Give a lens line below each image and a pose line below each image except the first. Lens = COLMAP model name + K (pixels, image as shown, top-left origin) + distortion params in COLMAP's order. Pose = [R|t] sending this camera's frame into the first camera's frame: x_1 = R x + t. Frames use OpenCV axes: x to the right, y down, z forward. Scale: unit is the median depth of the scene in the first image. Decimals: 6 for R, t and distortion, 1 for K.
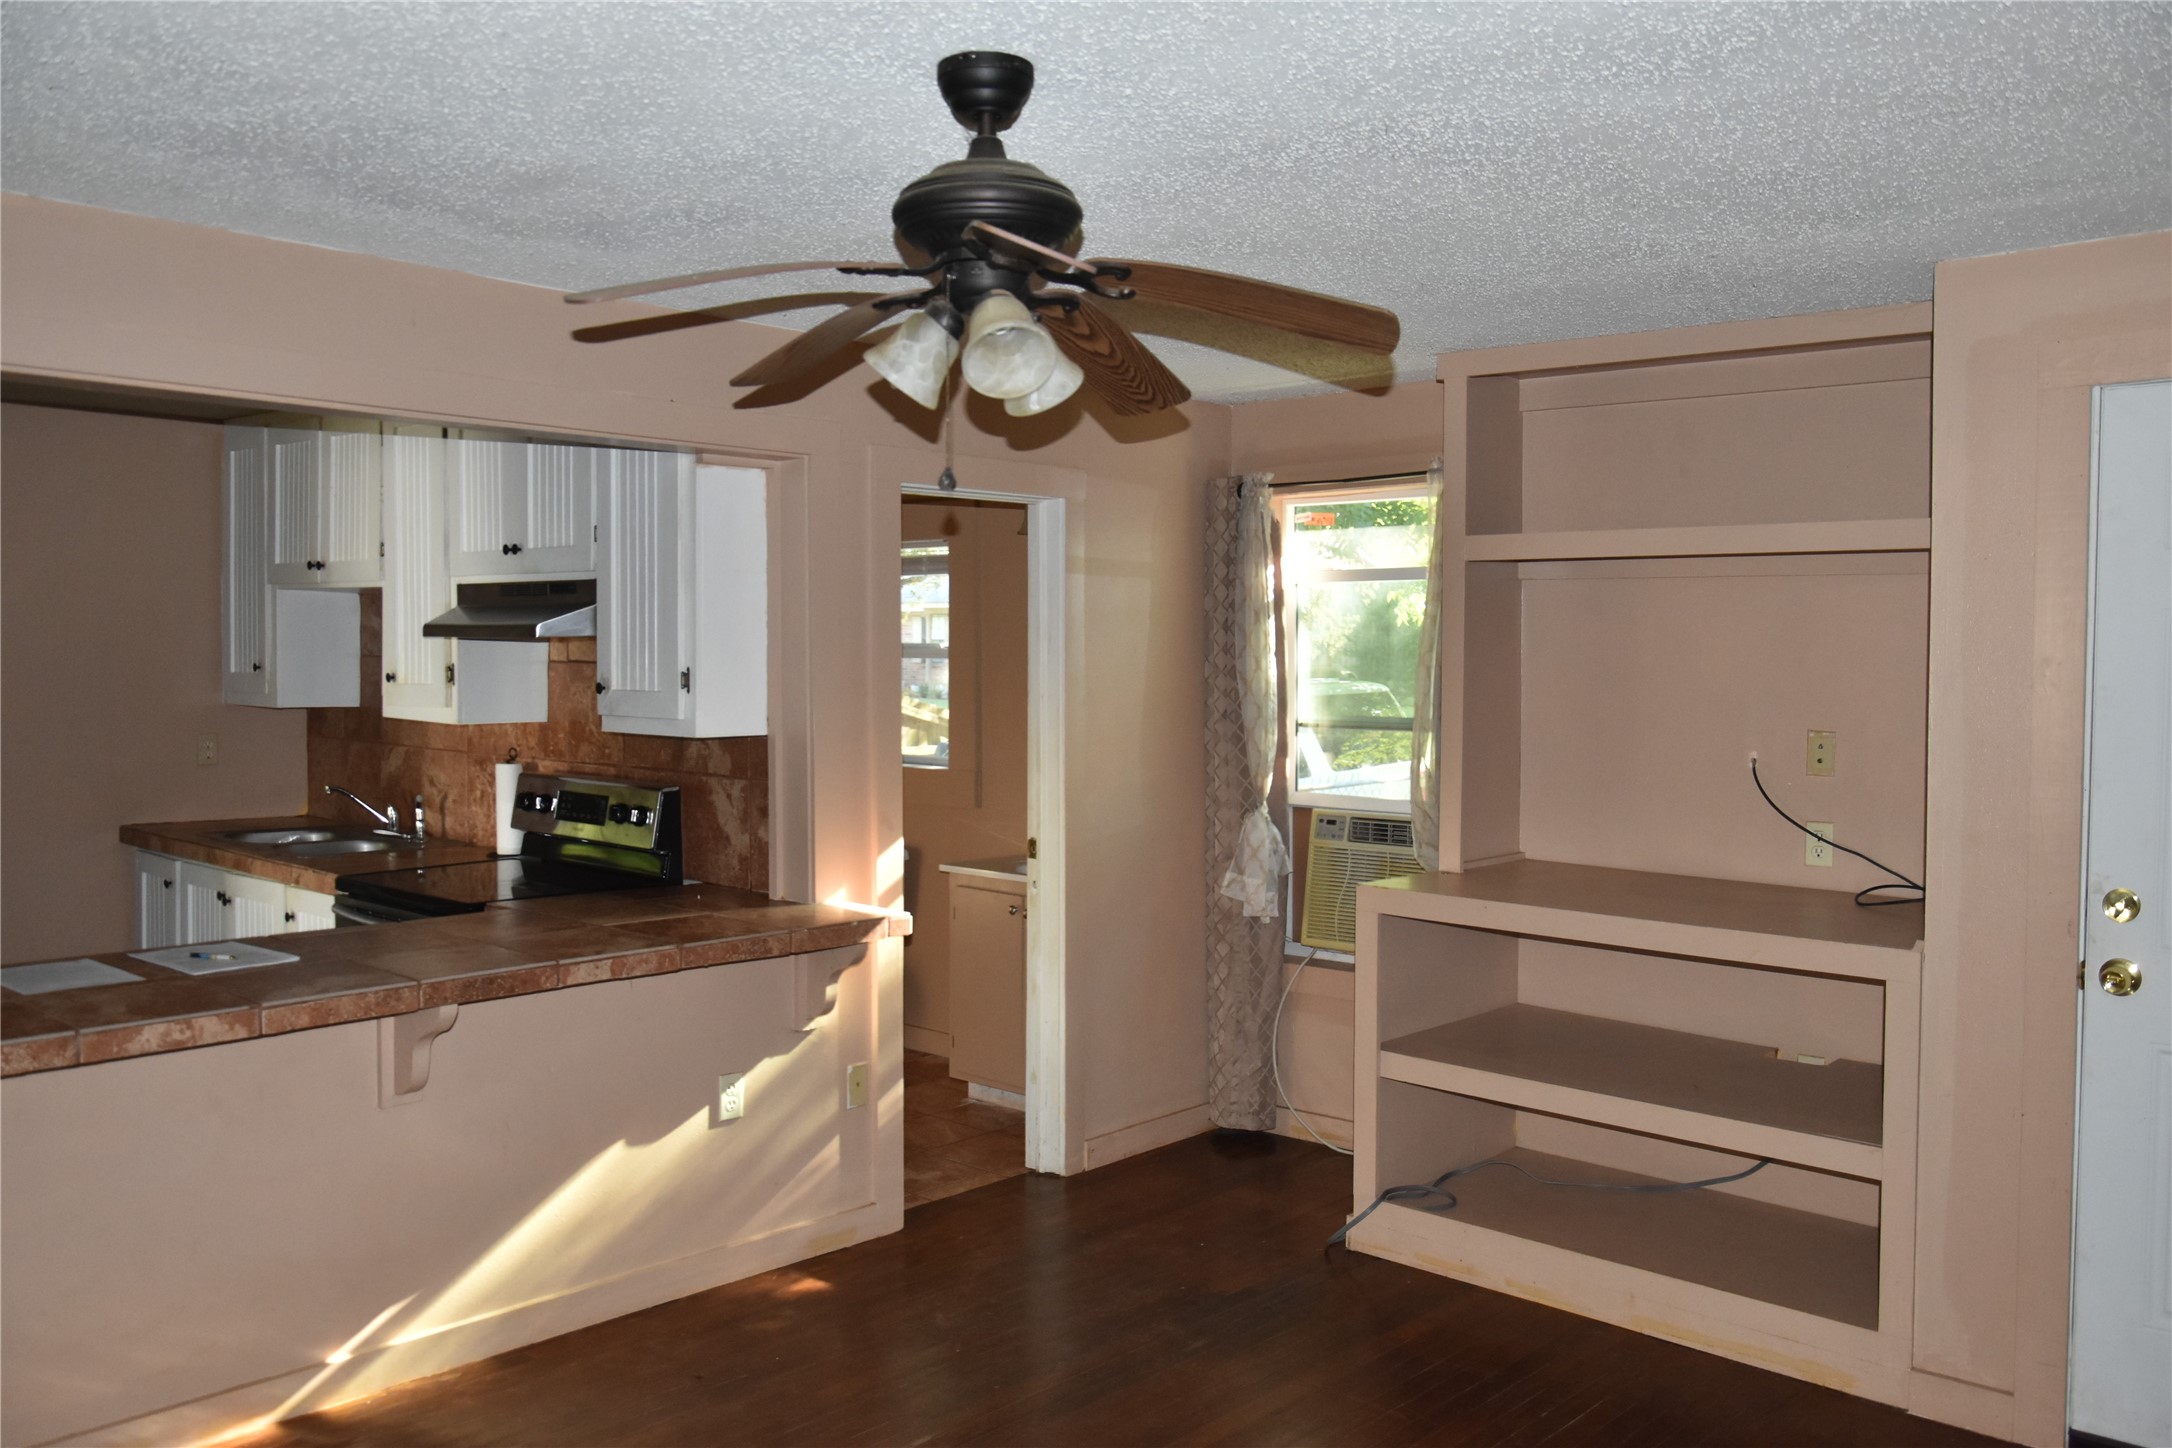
lens RADIAL K [[1748.7, 0, 1086.0], [0, 1748.7, 724.0], [0, 0, 1]] dist [-0.012568, -0.003605]
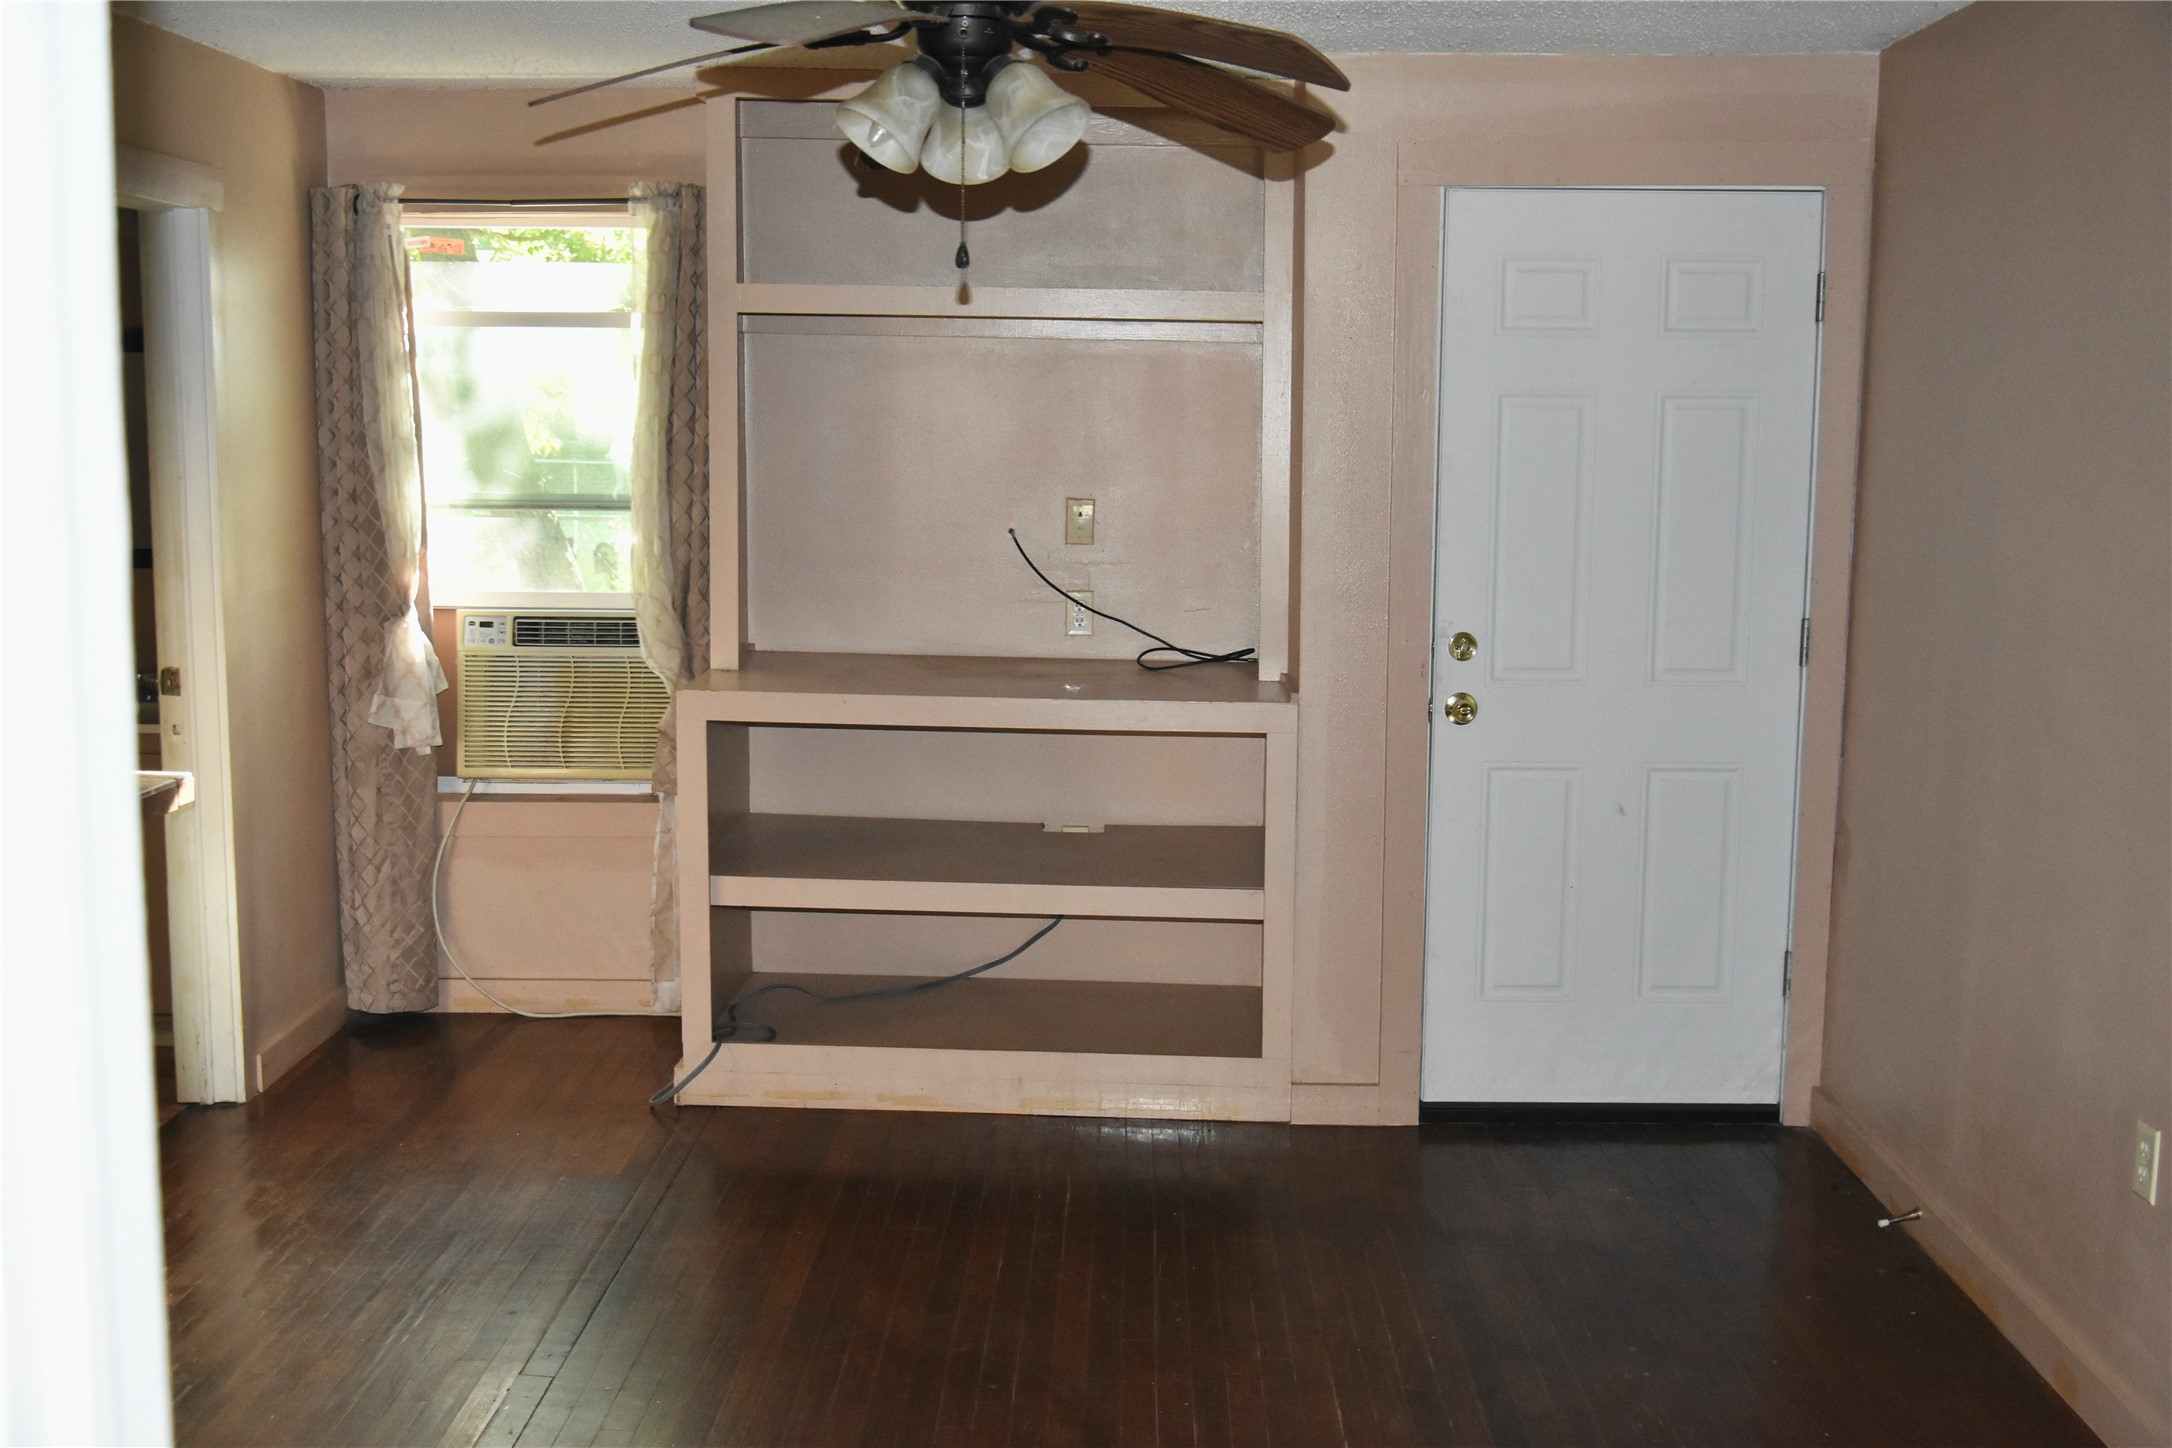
lens RADIAL K [[2327.0, 0, 1086.0], [0, 2327.0, 724.0], [0, 0, 1]] dist [-0.062651, -0.003723]
pose [[0.753036, -0.086572, 0.652259, -0.310381], [0.019164, 0.993772, 0.109775, -0.009375], [-0.657700, -0.070164, 0.750005, 0.003929]]
